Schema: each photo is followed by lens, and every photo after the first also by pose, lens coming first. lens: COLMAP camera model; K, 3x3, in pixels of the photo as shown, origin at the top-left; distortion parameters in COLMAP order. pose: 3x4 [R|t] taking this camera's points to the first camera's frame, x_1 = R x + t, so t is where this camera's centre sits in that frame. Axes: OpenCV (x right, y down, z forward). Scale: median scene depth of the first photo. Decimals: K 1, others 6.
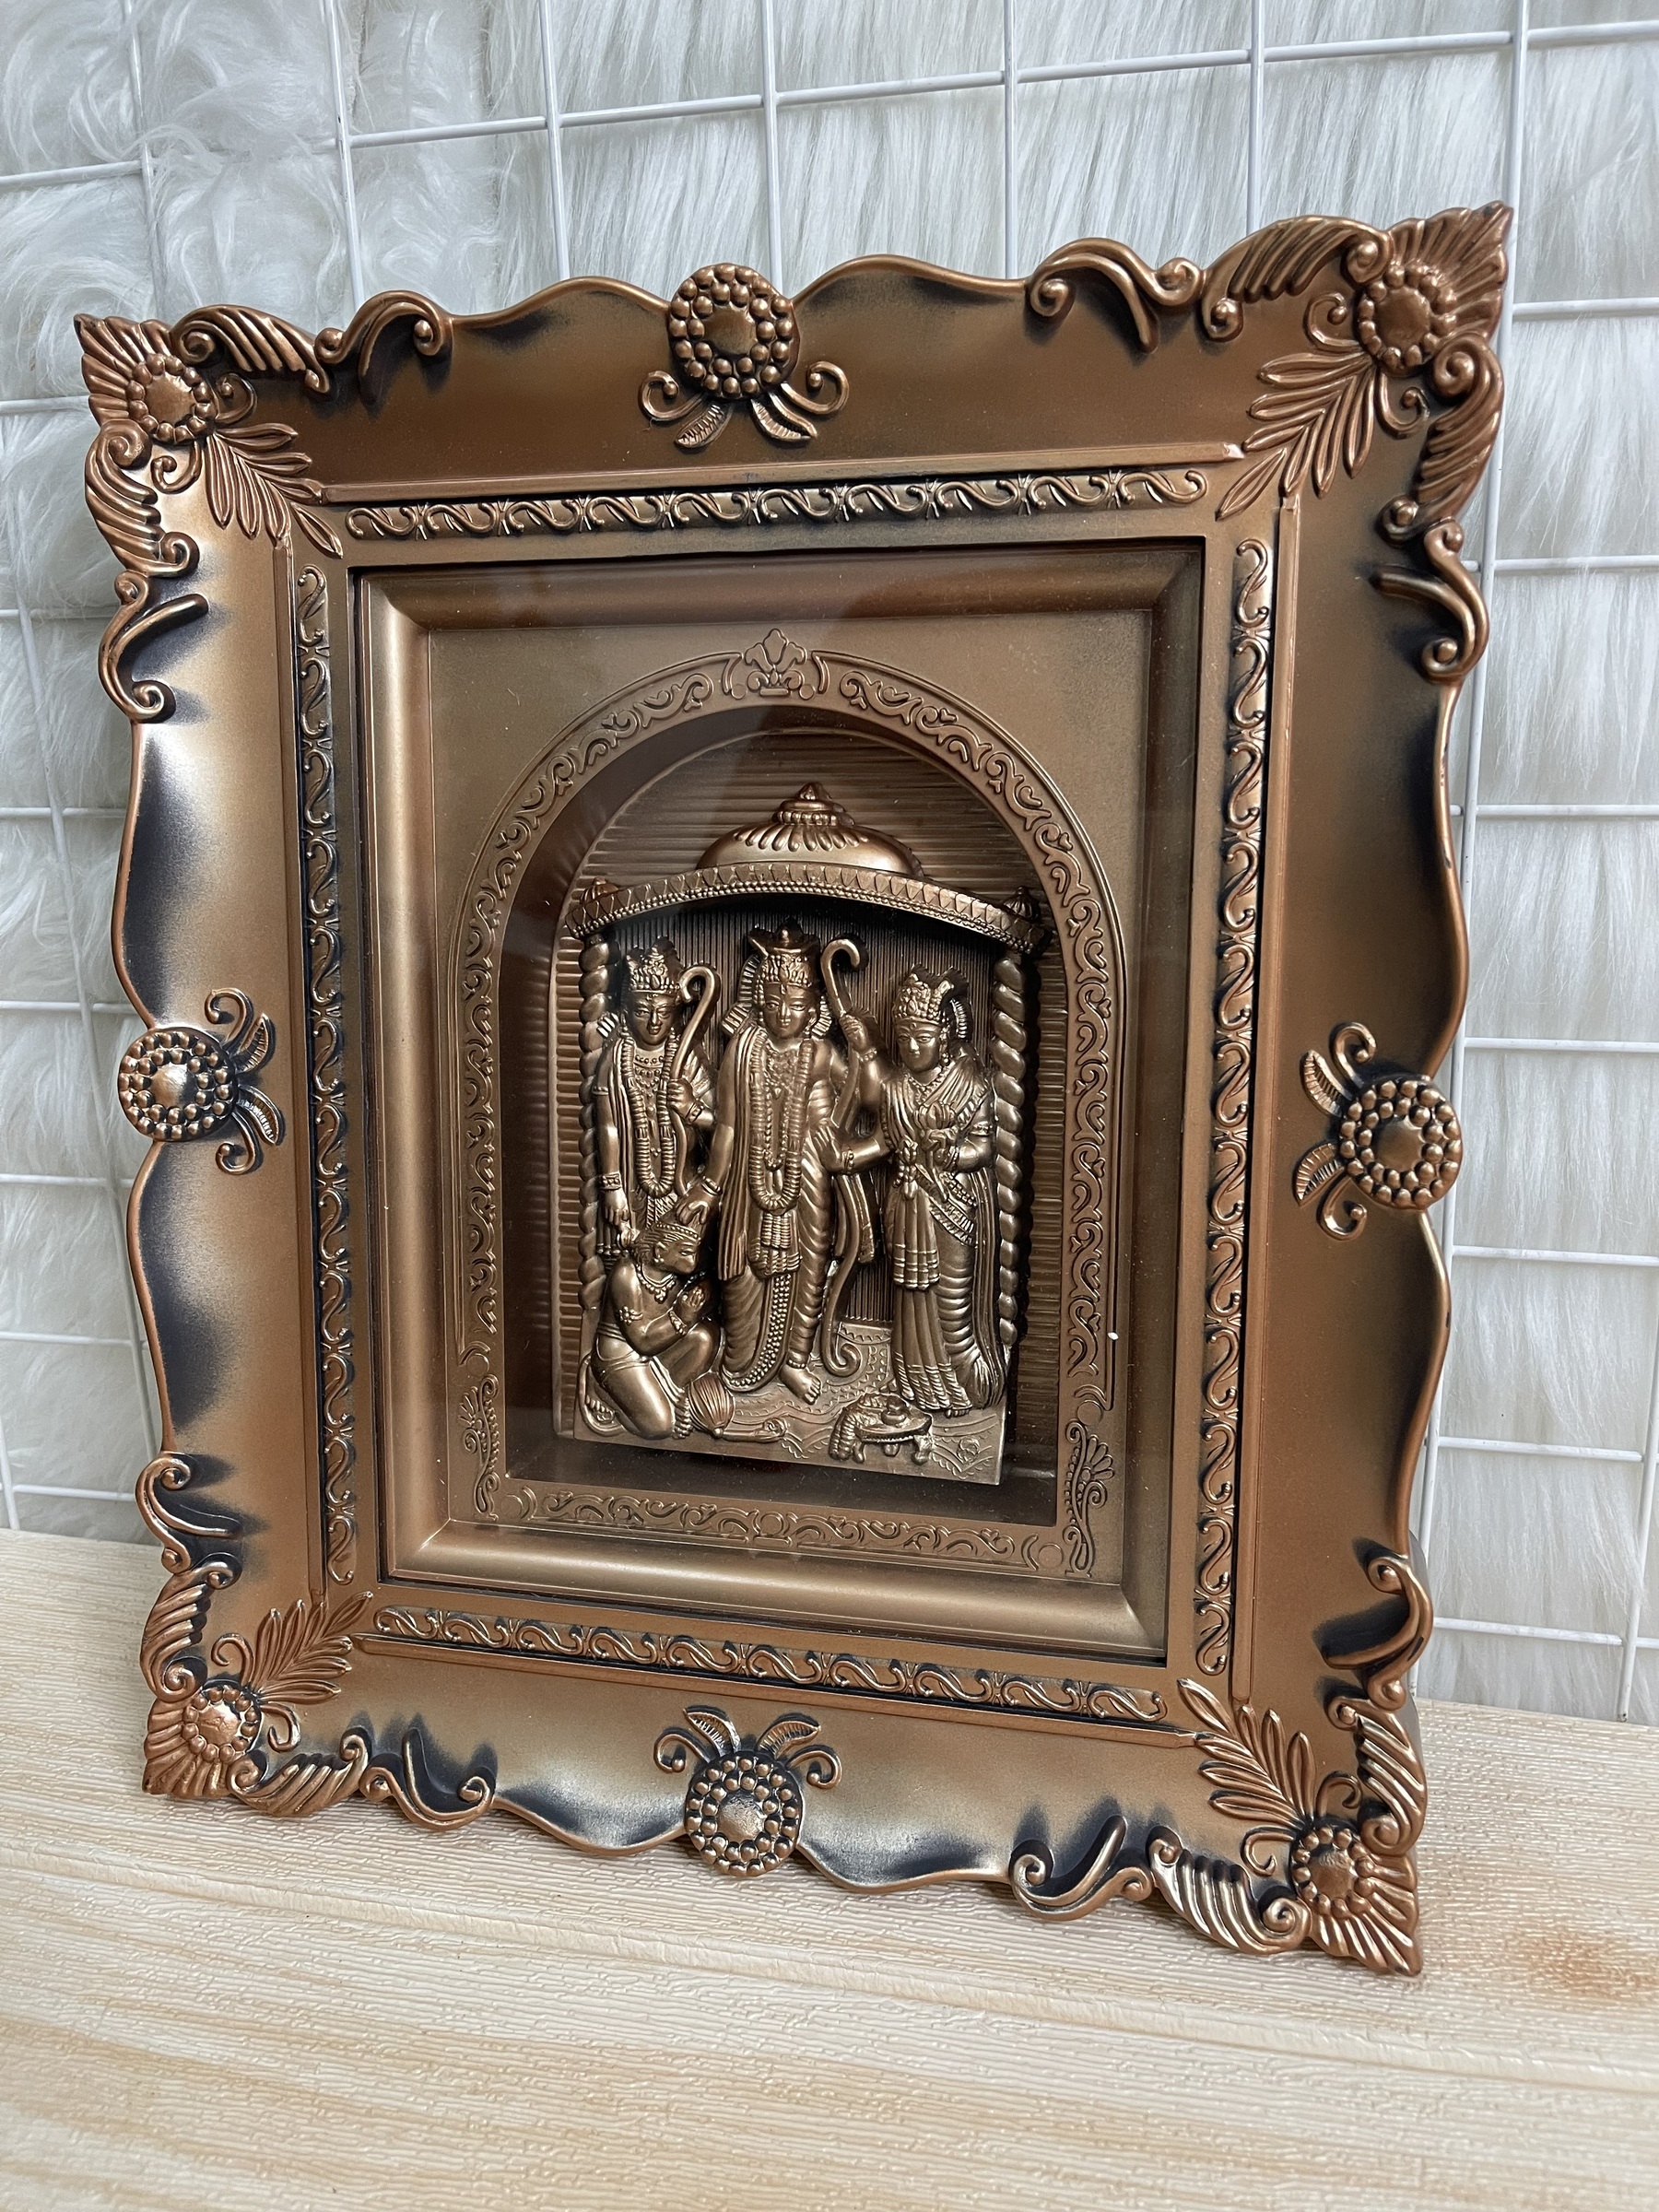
lens RADIAL K [[1729.6, 0, 802.9], [0, 1729.6, 1074.9], [0, 0, 1]] dist [0.054460, -0.098668]
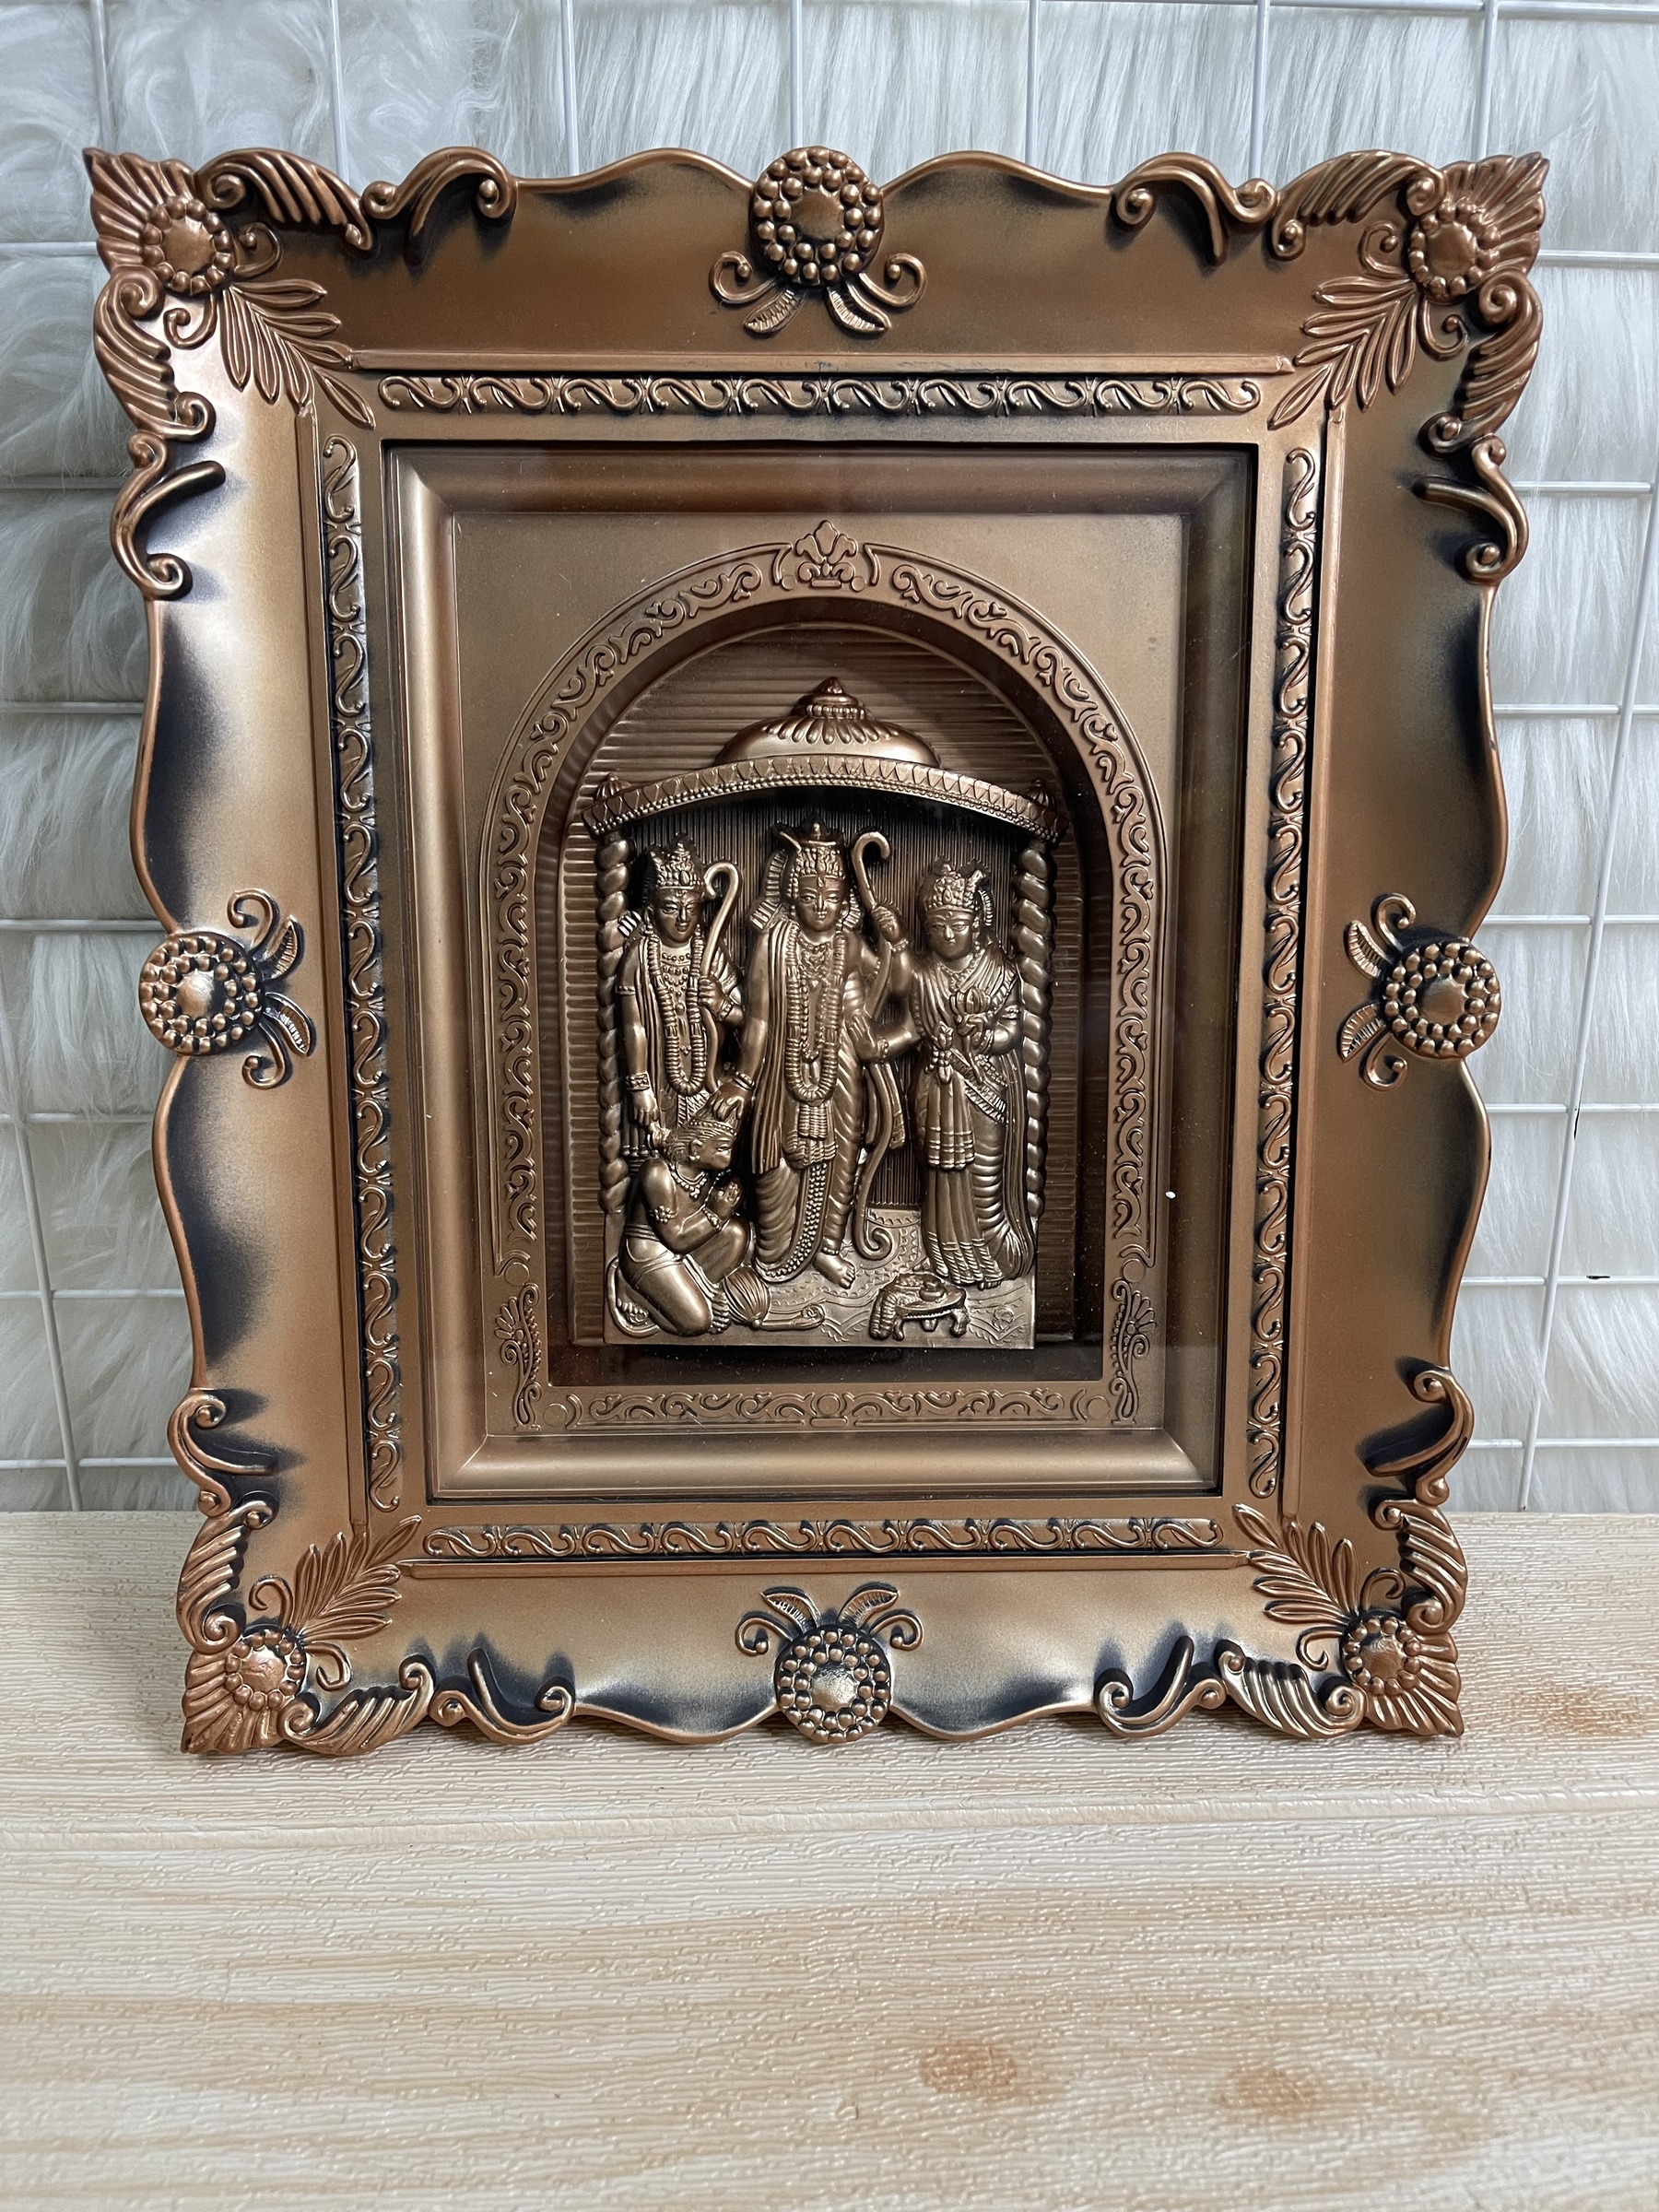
lens RADIAL K [[1729.6, 0, 831.7], [0, 1729.6, 1067.4], [0, 0, 1]] dist [0.054460, -0.098668]
pose [[0.966996, -0.043338, 0.251078, -0.281512], [0.036870, 0.998857, 0.030408, 0.030414], [-0.252109, -0.020147, 0.967489, 0.014765]]
